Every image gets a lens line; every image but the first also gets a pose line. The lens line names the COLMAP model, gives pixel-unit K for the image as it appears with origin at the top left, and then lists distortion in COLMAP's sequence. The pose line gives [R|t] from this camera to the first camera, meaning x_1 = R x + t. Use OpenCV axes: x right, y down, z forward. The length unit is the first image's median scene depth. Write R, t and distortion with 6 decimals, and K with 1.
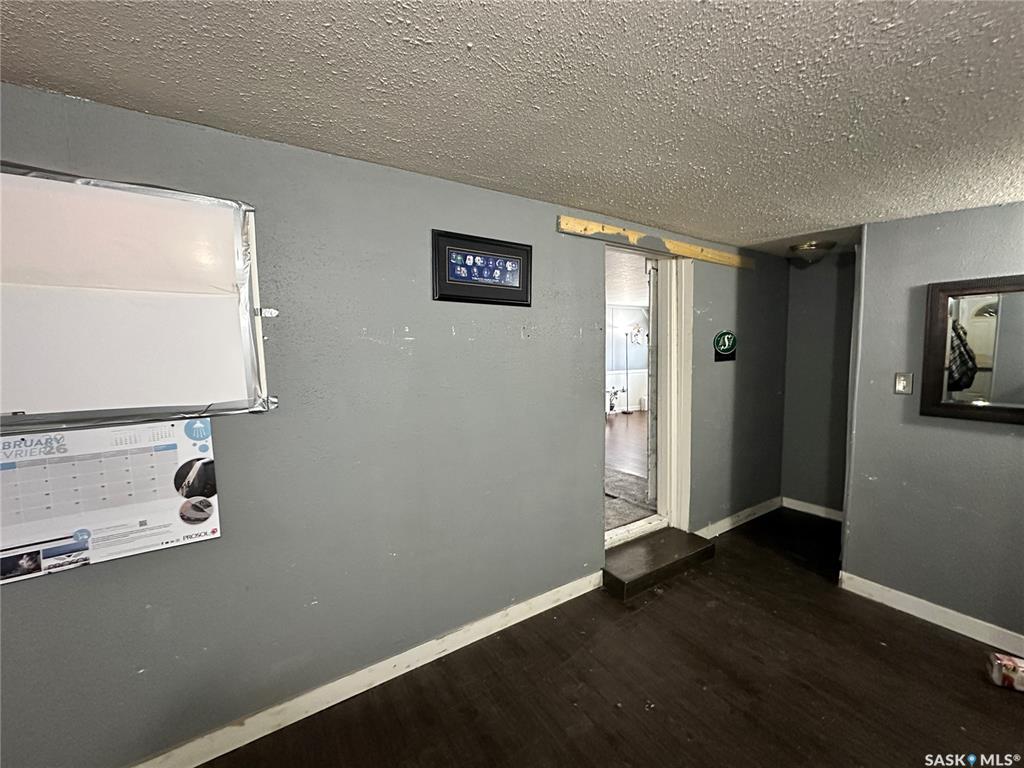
lens RADIAL K [[405.0, 0, 517.6], [0, 405.0, 382.7], [0, 0, 1]] dist [-0.004318, 0.000383]
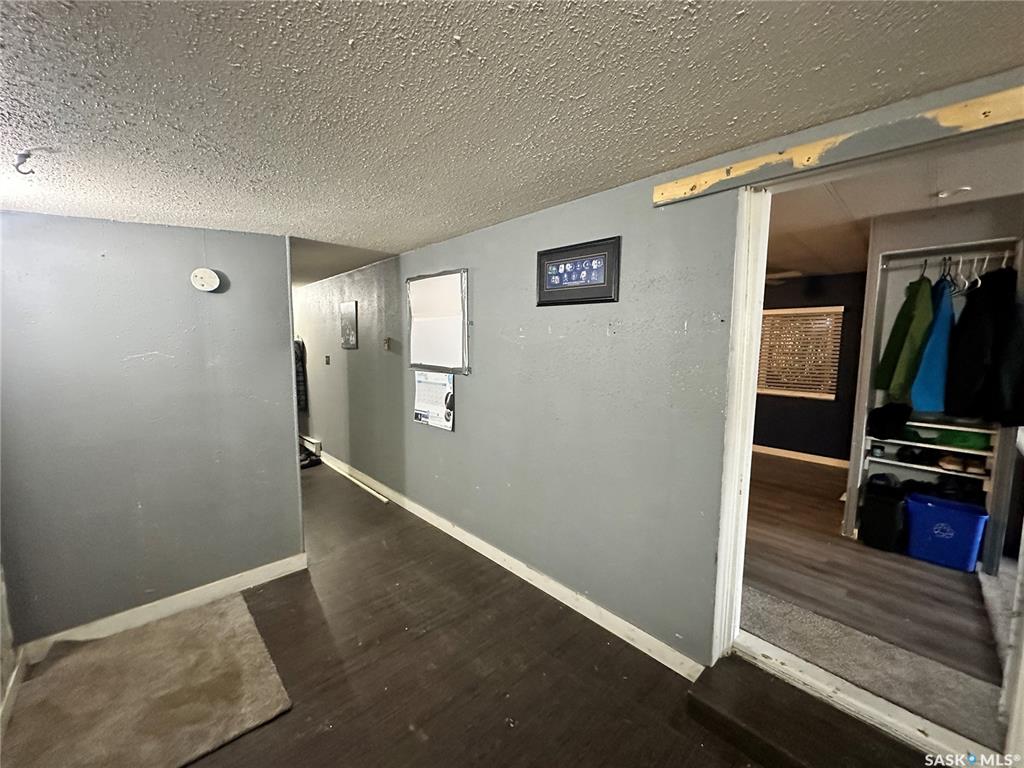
lens RADIAL K [[405.0, 0, 512.3], [0, 405.0, 384.8], [0, 0, 1]] dist [-0.004318, 0.000383]
pose [[0.187380, 0.111834, -0.975901, 0.993162], [-0.104054, 0.990168, 0.093490, -0.064166], [0.976761, 0.084028, 0.197174, 0.639101]]
